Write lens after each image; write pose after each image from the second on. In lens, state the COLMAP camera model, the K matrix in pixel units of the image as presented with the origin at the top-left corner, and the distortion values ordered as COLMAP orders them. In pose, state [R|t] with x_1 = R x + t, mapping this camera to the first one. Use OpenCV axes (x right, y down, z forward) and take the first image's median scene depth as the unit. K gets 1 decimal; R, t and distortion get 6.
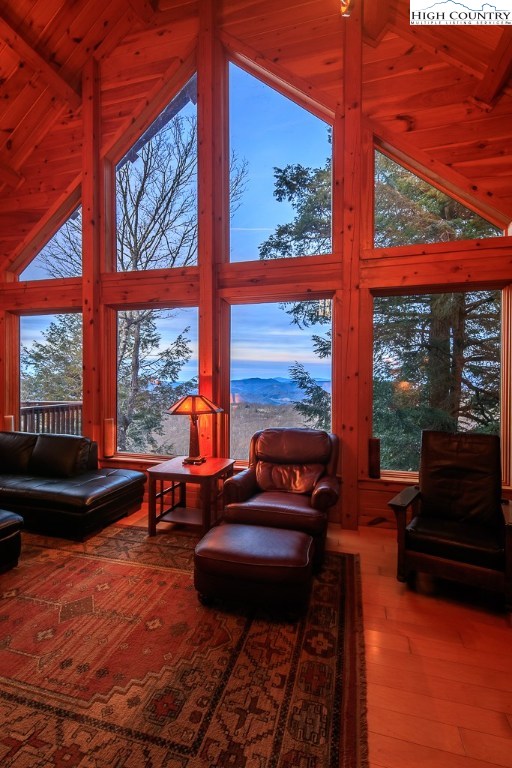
lens RADIAL K [[378.1, 0, 251.3], [0, 378.1, 381.2], [0, 0, 1]] dist [0.000820, -0.000721]
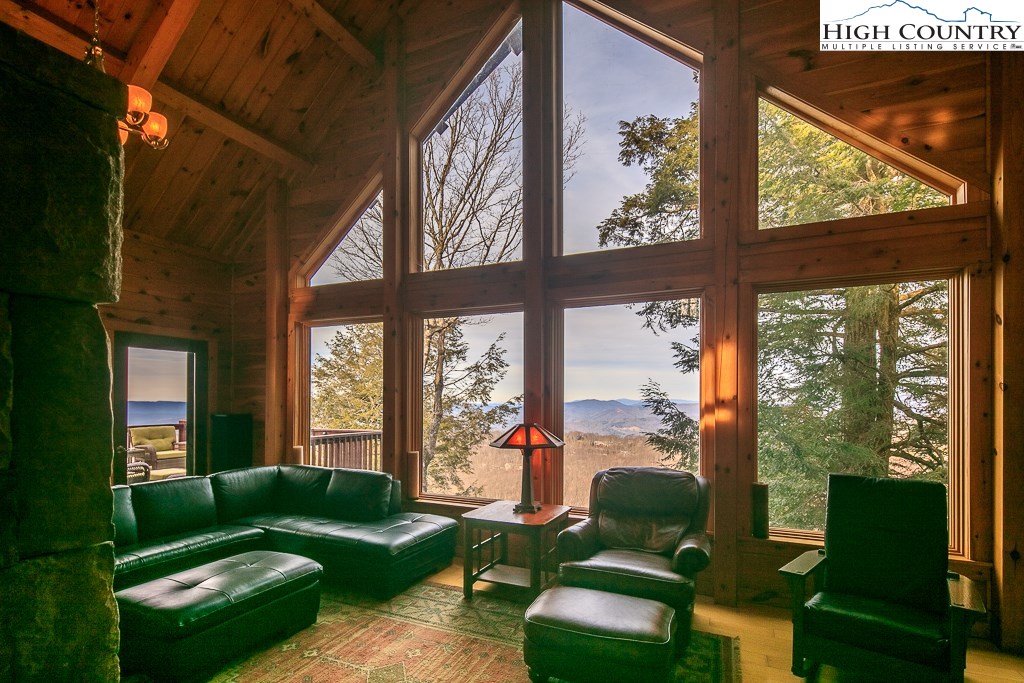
lens RADIAL K [[506.5, 0, 508.9], [0, 506.5, 397.8], [0, 0, 1]] dist [-0.000760, -0.000588]
pose [[0.988692, -0.000037, -0.149958, -0.007776], [-0.001643, 0.999937, -0.011078, -0.003570], [0.149949, 0.011199, 0.988630, -0.034865]]
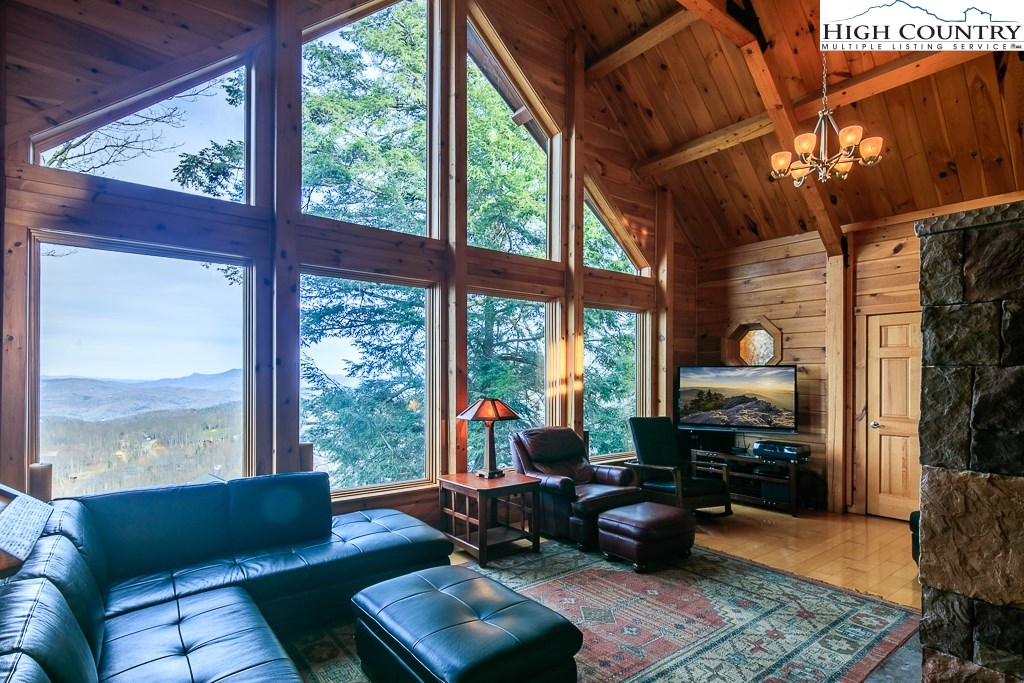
lens RADIAL K [[518.0, 0, 516.4], [0, 518.0, 376.2], [0, 0, 1]] dist [0.002012, -0.000696]
pose [[0.584199, 0.000383, 0.811610, -0.649663], [0.004636, 0.999982, -0.003809, -0.005158], [-0.811597, 0.005987, 0.584187, 0.148387]]
